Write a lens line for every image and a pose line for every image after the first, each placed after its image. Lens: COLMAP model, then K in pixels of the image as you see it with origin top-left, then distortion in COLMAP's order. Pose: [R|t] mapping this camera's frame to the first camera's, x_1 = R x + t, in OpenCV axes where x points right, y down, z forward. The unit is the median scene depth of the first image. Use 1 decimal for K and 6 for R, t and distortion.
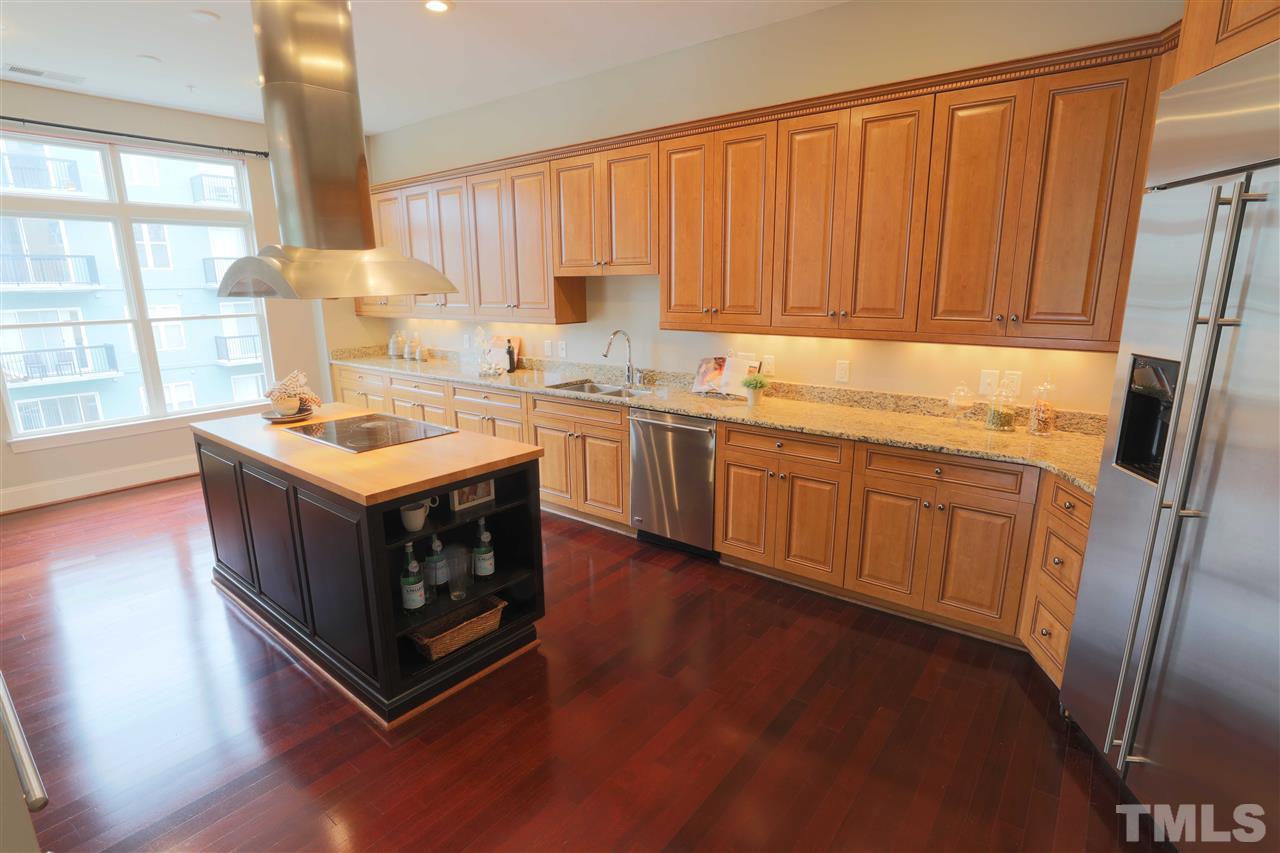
lens RADIAL K [[620.0, 0, 637.4], [0, 620.0, 431.9], [0, 0, 1]] dist [-0.046859, 0.014375]
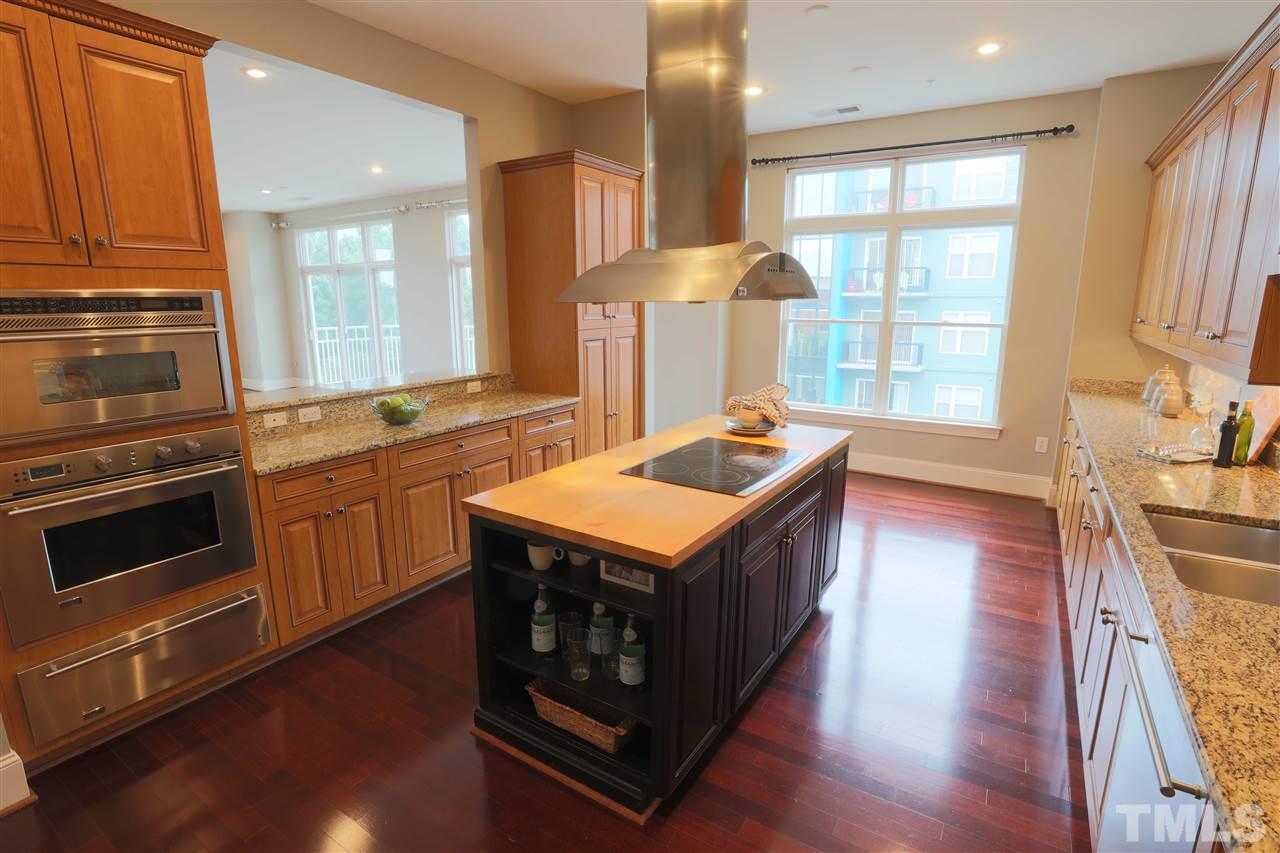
lens RADIAL K [[620.0, 0, 637.4], [0, 620.0, 431.9], [0, 0, 1]] dist [-0.046859, 0.014375]
pose [[0.099748, 0.217980, -0.970842, 0.263119], [-0.229358, 0.954470, 0.190739, -0.127612], [0.968218, 0.203645, 0.145202, 0.543919]]
